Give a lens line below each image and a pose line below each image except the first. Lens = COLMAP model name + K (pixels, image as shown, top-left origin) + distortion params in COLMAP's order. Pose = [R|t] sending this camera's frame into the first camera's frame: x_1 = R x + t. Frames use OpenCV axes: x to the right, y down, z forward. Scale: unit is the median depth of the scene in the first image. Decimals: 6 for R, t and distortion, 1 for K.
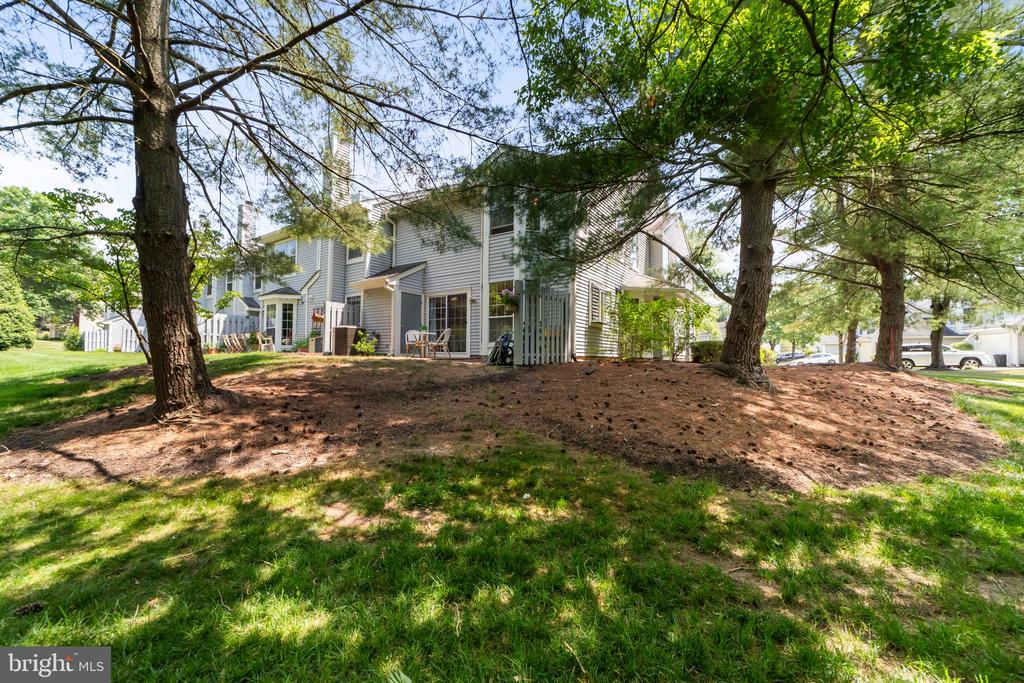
lens RADIAL K [[394.5, 0, 512.0], [0, 394.5, 343.4], [0, 0, 1]] dist [-0.003231, -0.000197]
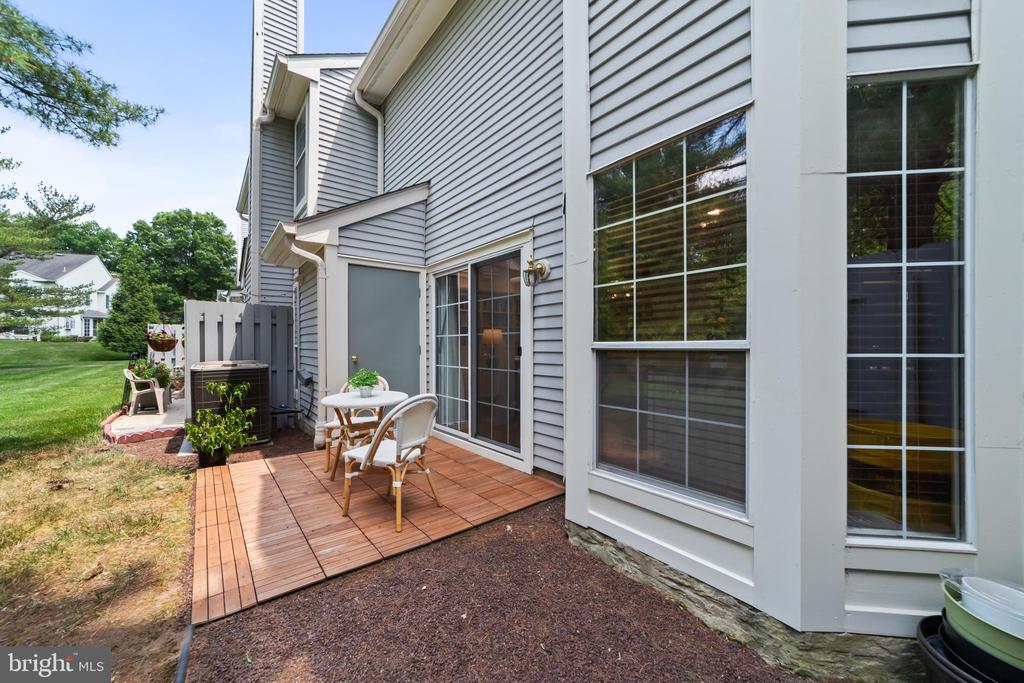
lens RADIAL K [[394.5, 0, 511.8], [0, 394.5, 342.7], [0, 0, 1]] dist [-0.003231, -0.000197]
pose [[0.956062, -0.006323, -0.293097, -0.035109], [0.009232, 0.999921, 0.008544, -0.059849], [0.293020, -0.010875, 0.956045, 0.703634]]
